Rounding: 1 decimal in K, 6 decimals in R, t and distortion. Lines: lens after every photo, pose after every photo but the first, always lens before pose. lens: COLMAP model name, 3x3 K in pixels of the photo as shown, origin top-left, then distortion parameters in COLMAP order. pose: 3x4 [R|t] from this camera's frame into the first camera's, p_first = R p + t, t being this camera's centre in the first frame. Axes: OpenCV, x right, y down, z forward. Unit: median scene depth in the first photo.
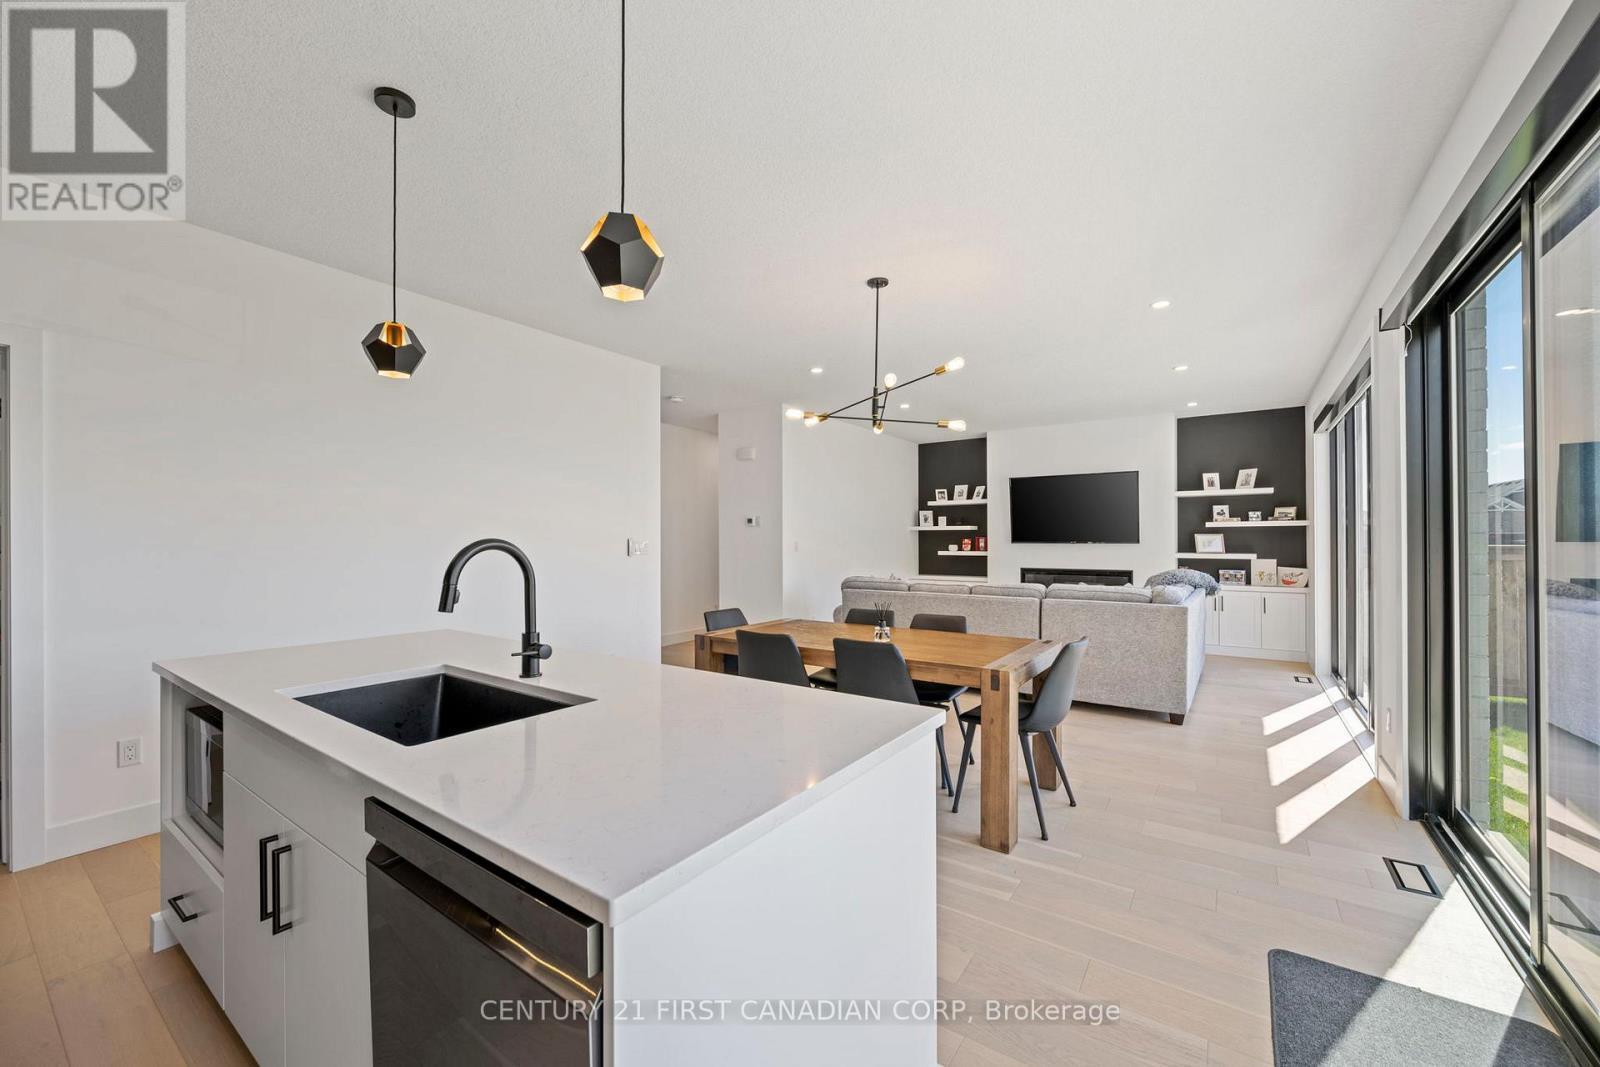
lens RADIAL K [[628.2, 0, 797.1], [0, 628.2, 538.9], [0, 0, 1]] dist [-0.006701, -0.000241]
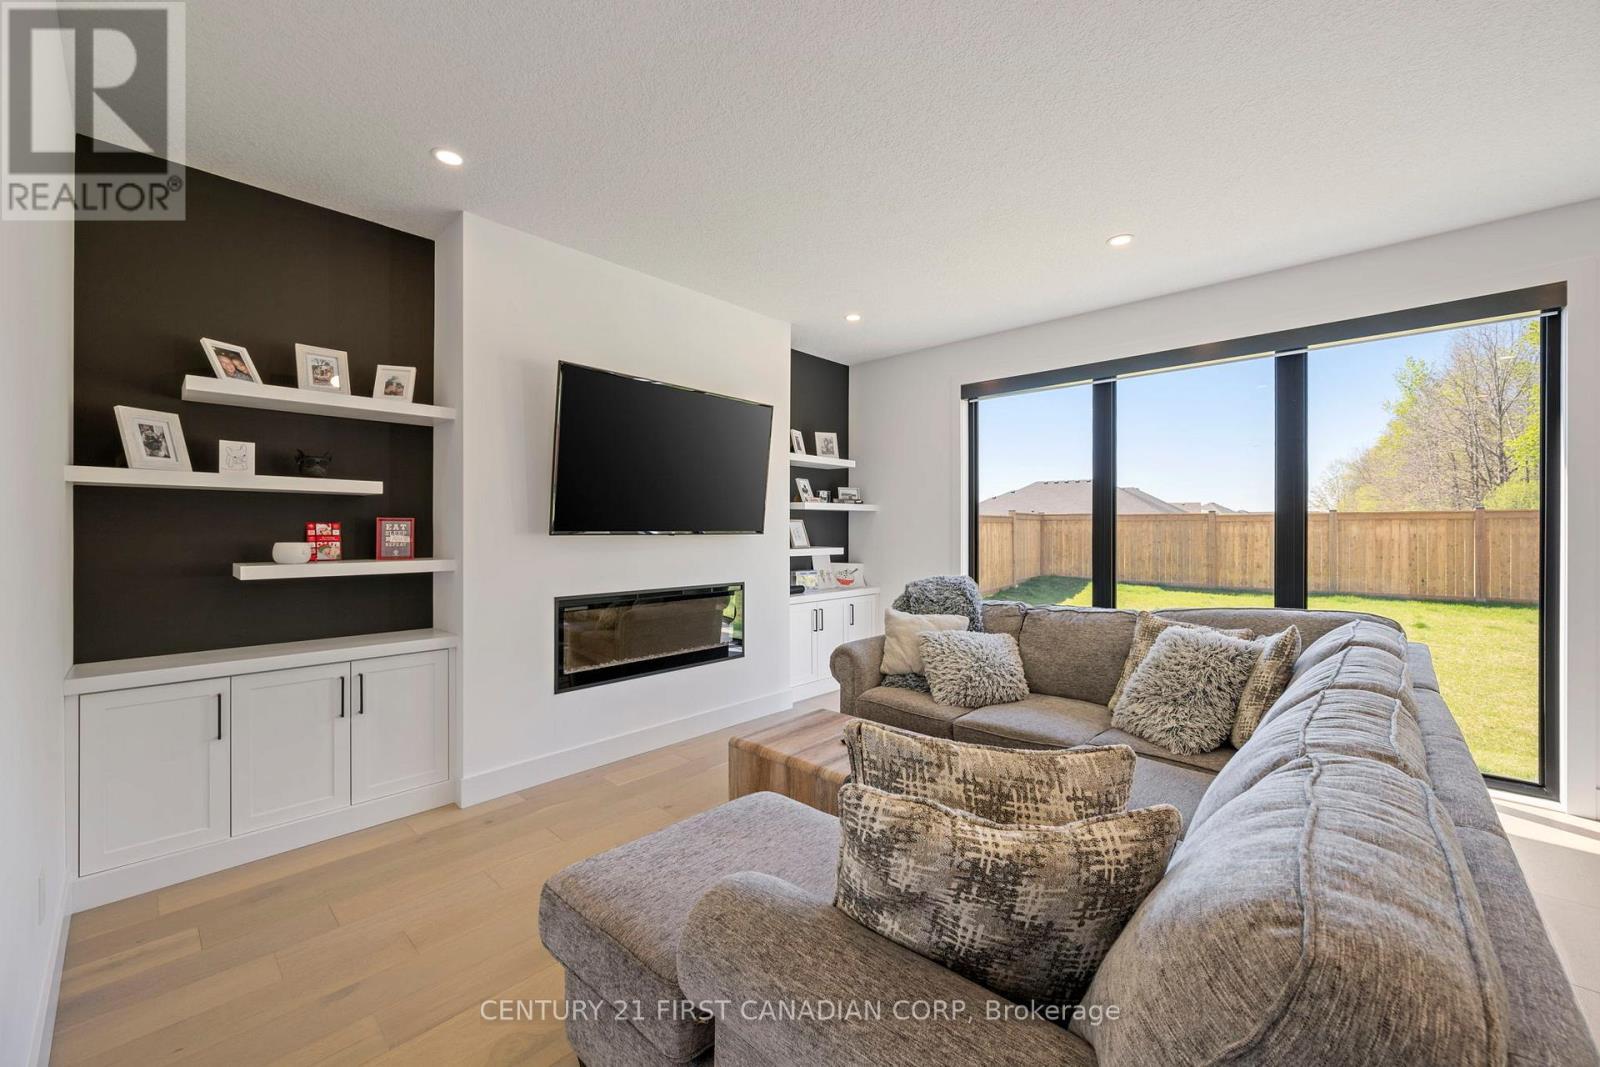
lens RADIAL K [[628.2, 0, 810.3], [0, 628.2, 523.0], [0, 0, 1]] dist [-0.006701, -0.000241]
pose [[0.123915, 0.009415, 0.992248, -0.012167], [-0.007256, 0.999937, -0.008582, 0.001646], [-0.992266, -0.006137, 0.123976, 0.726268]]
